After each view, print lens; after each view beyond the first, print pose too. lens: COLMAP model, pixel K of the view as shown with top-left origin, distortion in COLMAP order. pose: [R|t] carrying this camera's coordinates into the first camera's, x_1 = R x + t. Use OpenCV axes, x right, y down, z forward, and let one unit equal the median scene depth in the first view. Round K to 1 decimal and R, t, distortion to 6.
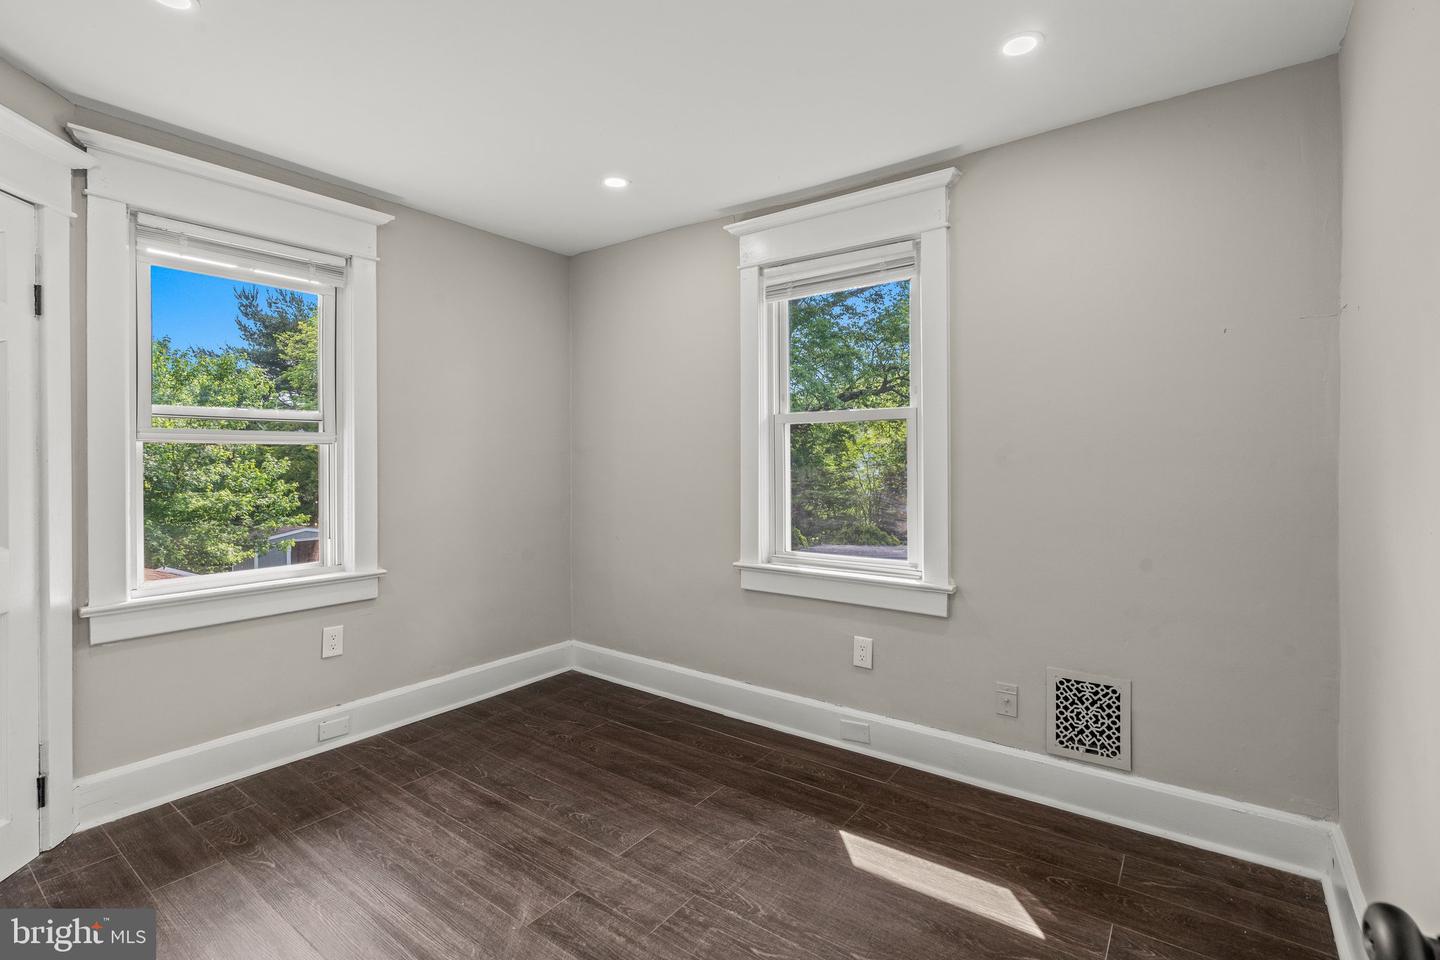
lens RADIAL K [[682.2, 0, 724.5], [0, 682.2, 480.4], [0, 0, 1]] dist [-0.004717, 0.000169]
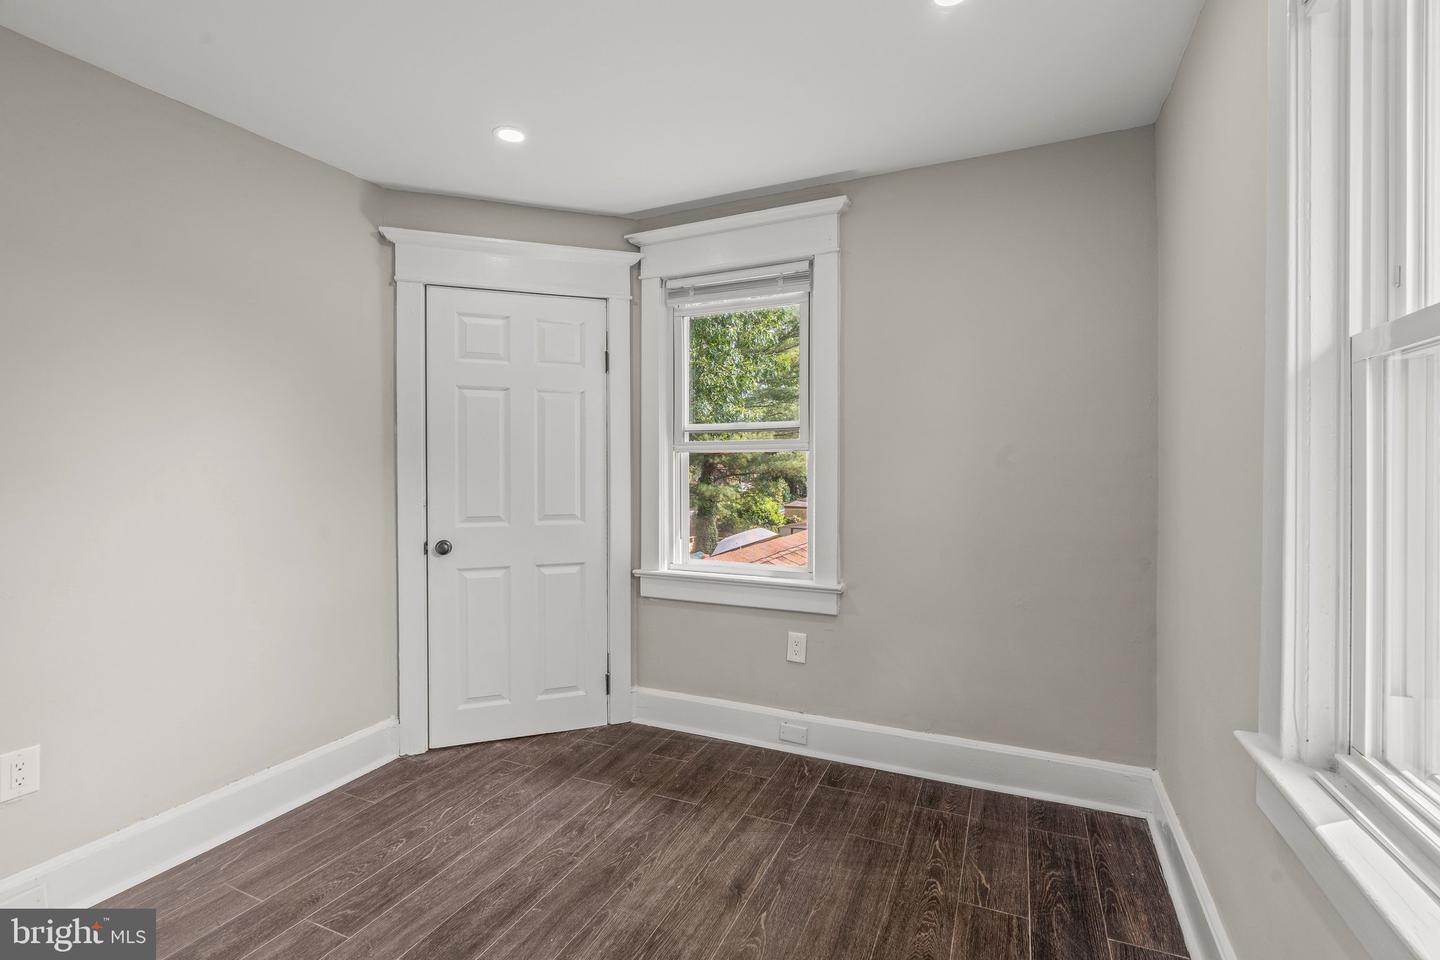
lens RADIAL K [[672.6, 0, 720.0], [0, 672.6, 480.0], [0, 0, 1]] dist [-0.001522, 0.000586]
pose [[0.185051, 0.023517, -0.982447, 0.426423], [-0.027601, 0.999444, 0.018725, -0.029313], [0.982341, 0.023651, 0.185597, 0.796656]]
